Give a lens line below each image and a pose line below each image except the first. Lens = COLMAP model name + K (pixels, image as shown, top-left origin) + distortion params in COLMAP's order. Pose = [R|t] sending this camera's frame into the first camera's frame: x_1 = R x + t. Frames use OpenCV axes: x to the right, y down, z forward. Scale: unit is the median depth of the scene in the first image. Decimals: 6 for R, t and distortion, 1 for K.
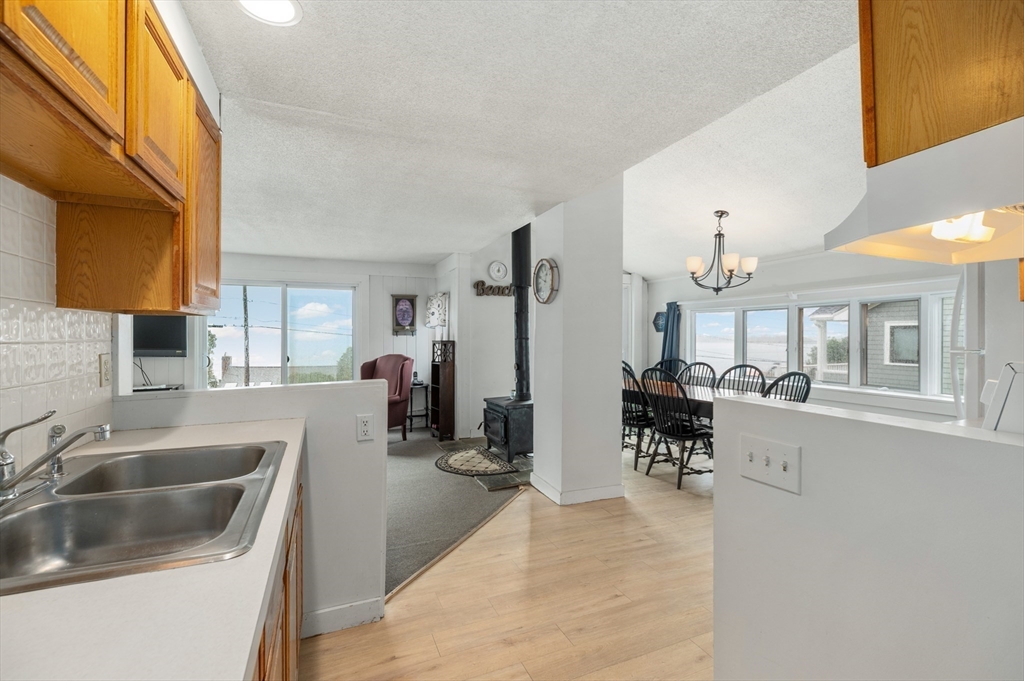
lens RADIAL K [[437.6, 0, 512.0], [0, 437.6, 340.5], [0, 0, 1]] dist [0.000104, 0.000023]
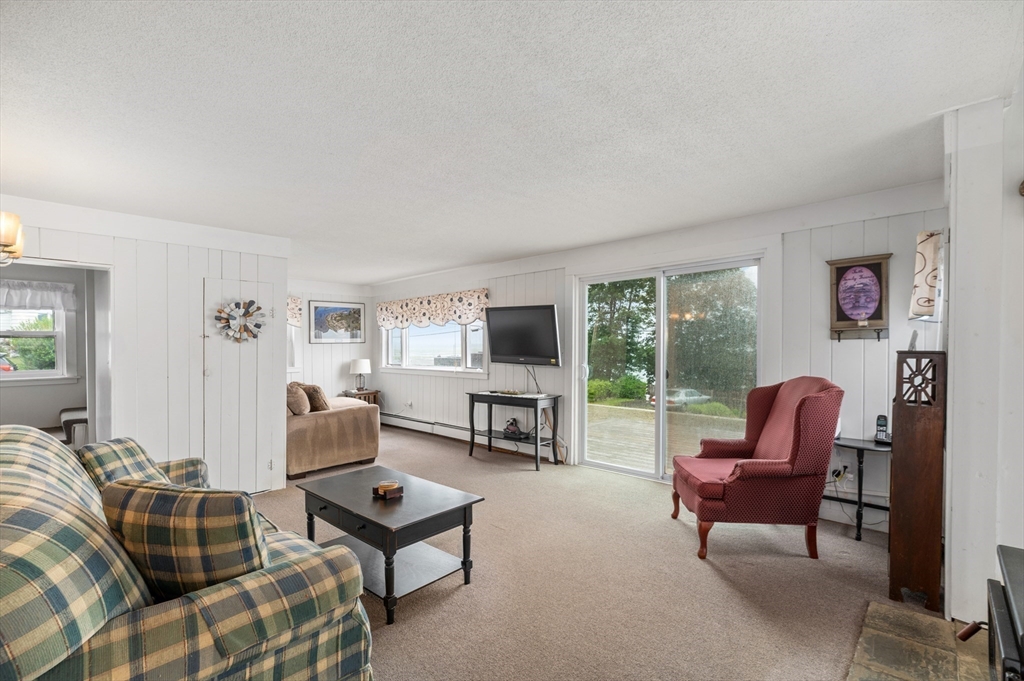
lens RADIAL K [[460.9, 0, 512.0], [0, 460.9, 340.5], [0, 0, 1]] dist [-0.016851, 0.000138]
pose [[0.412066, -0.010528, -0.911093, 0.063730], [-0.000519, 0.999930, -0.011789, -0.004039], [0.911154, 0.005331, 0.412032, 0.433837]]
